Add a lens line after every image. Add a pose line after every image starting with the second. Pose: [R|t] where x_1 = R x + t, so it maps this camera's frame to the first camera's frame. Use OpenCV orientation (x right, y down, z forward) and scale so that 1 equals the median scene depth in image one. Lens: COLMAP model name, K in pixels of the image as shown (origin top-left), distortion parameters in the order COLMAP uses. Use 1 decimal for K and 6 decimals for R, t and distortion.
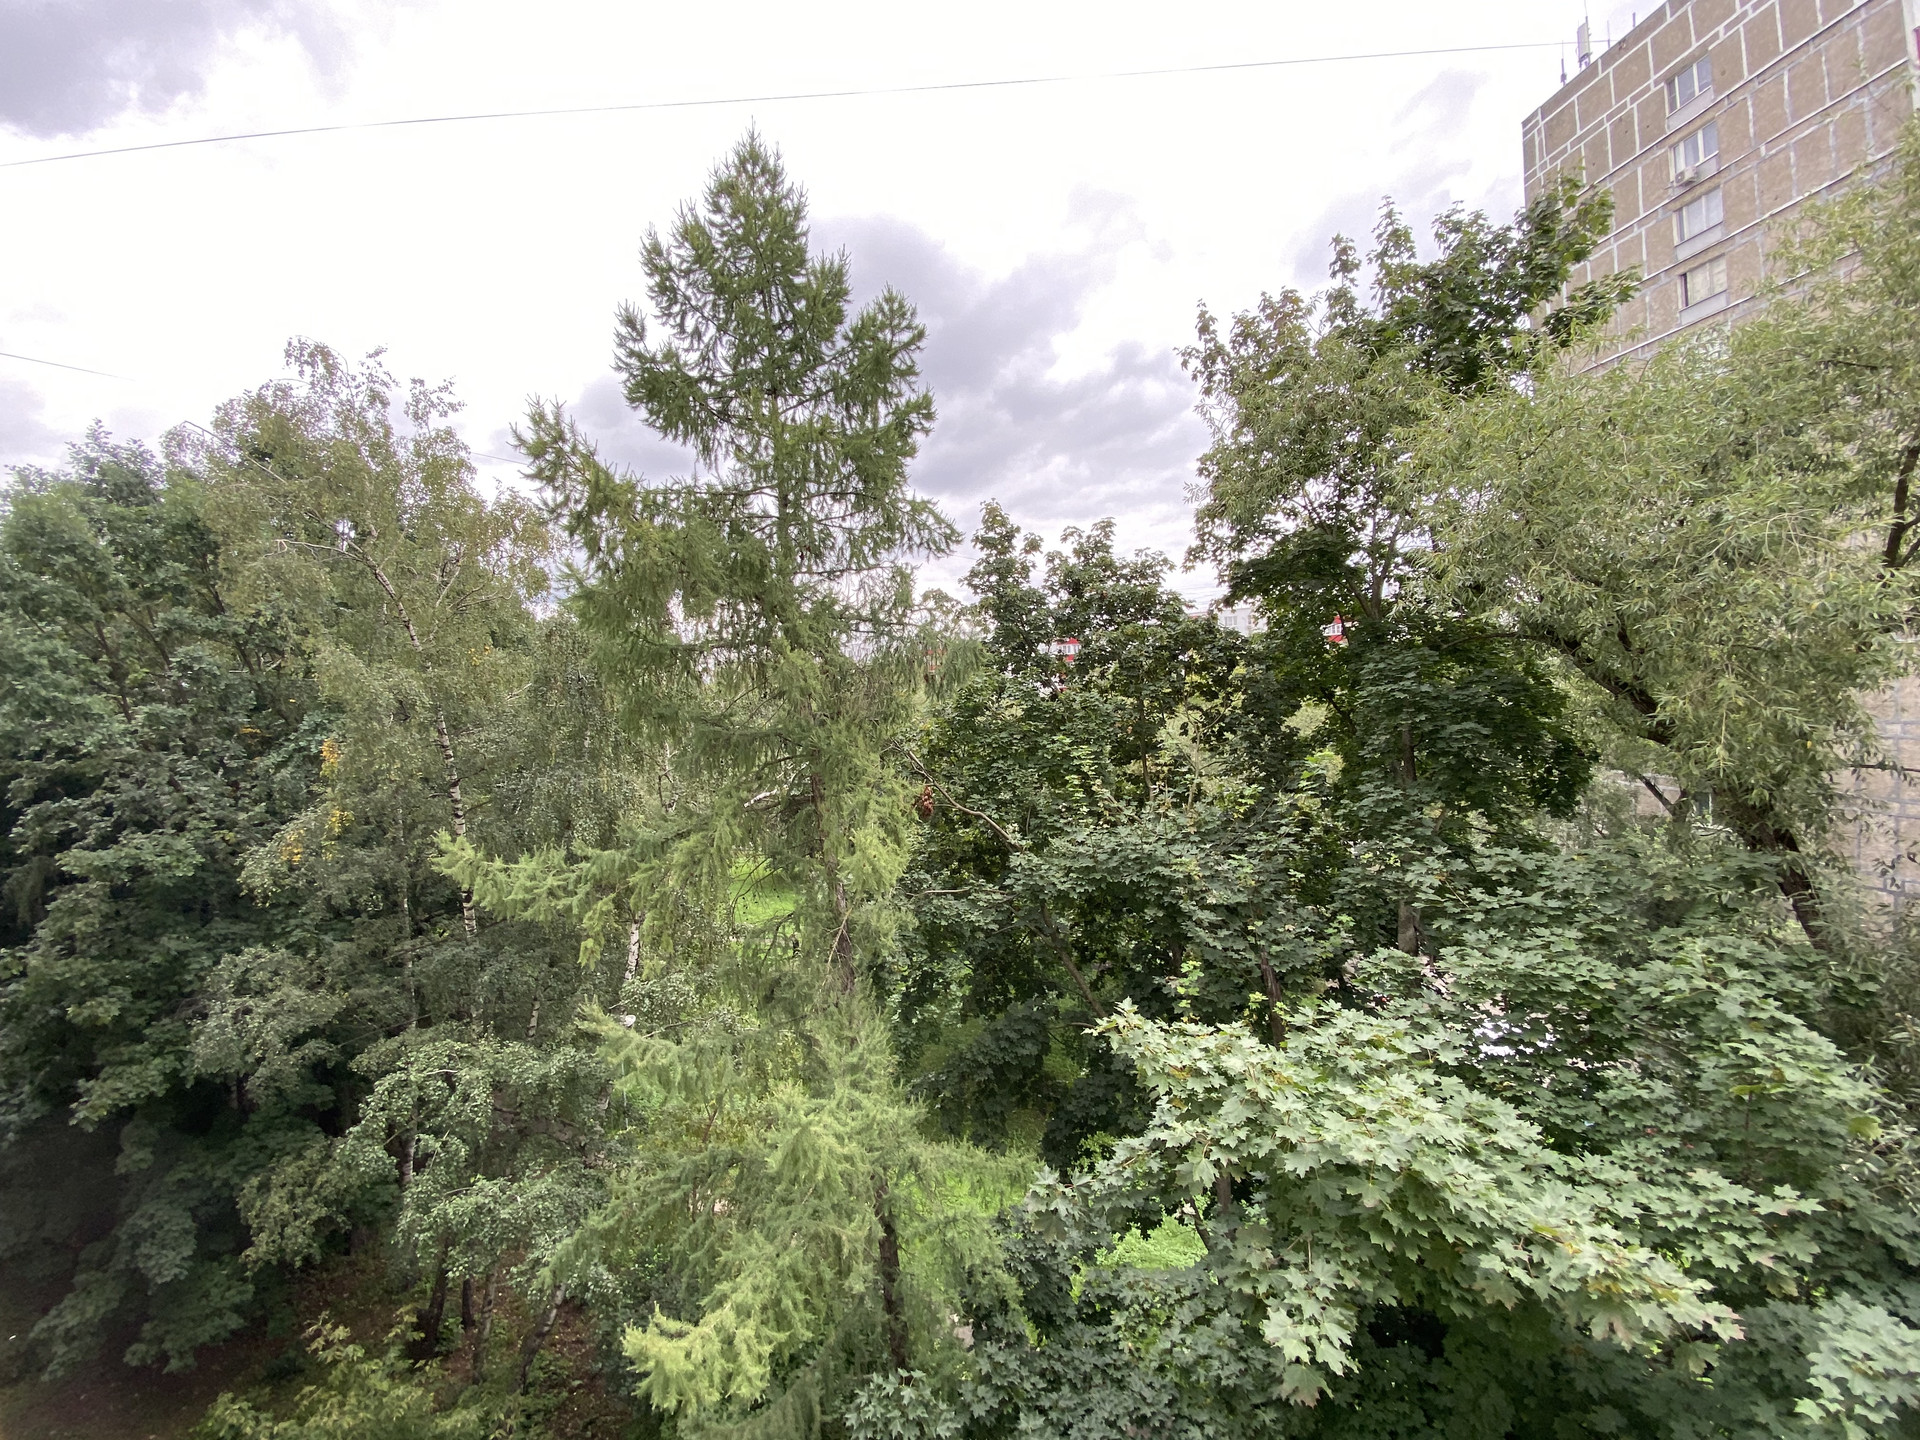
lens RADIAL K [[769.5, 0, 952.6], [0, 769.5, 721.5], [0, 0, 1]] dist [0.020459, -0.030187]
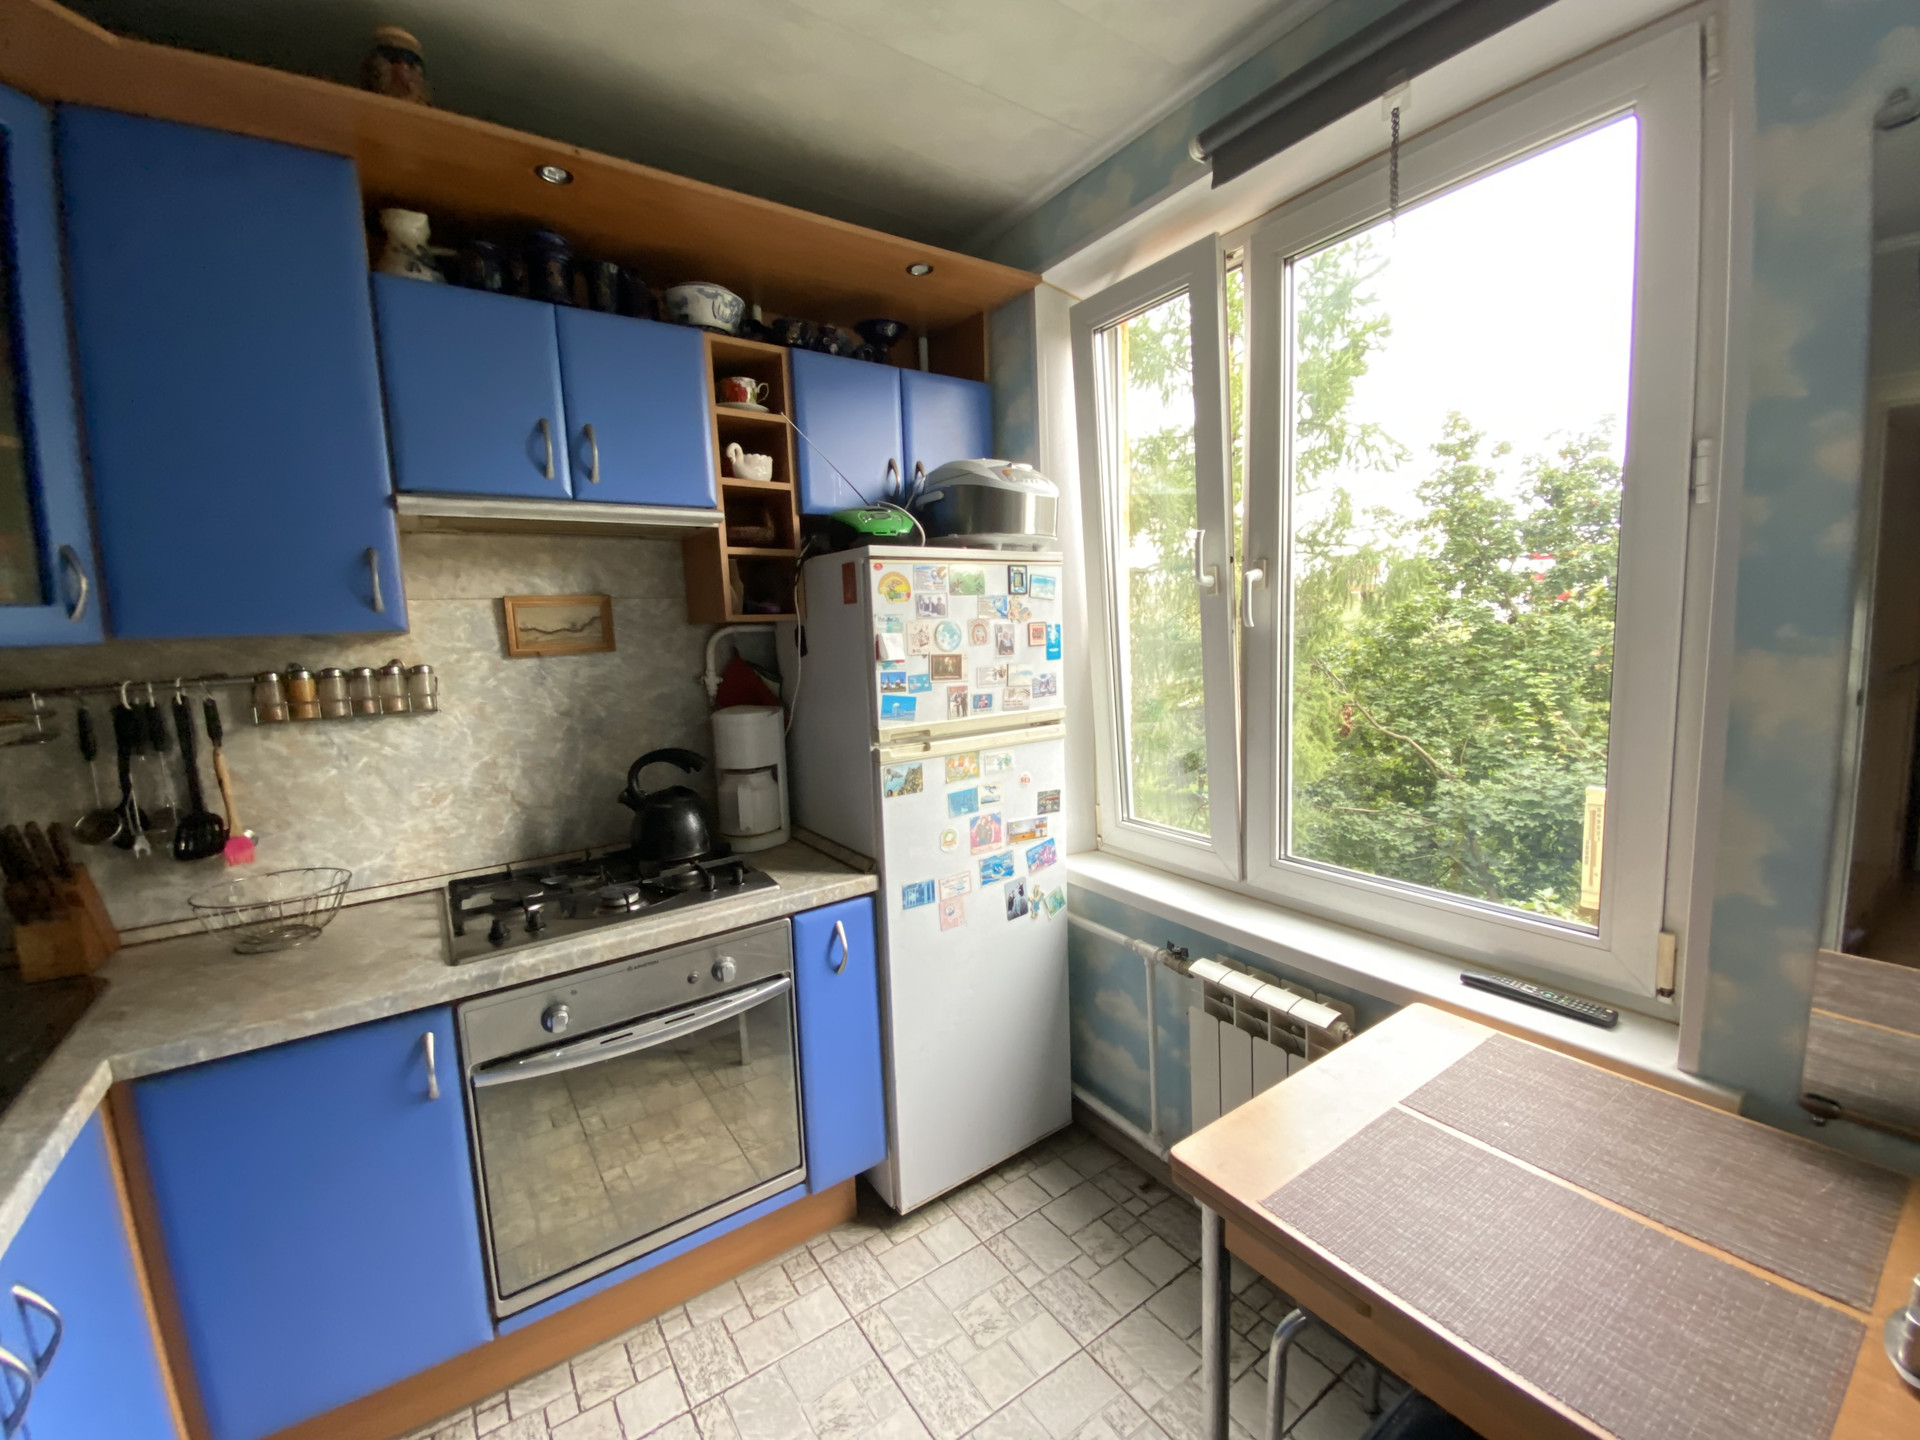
lens RADIAL K [[769.5, 0, 952.6], [0, 769.5, 721.5], [0, 0, 1]] dist [0.020459, -0.030187]
pose [[0.876549, 0.085132, -0.473724, -0.006049], [-0.035172, 0.992931, 0.113358, 0.008246], [0.480026, -0.082702, 0.873347, -0.125357]]
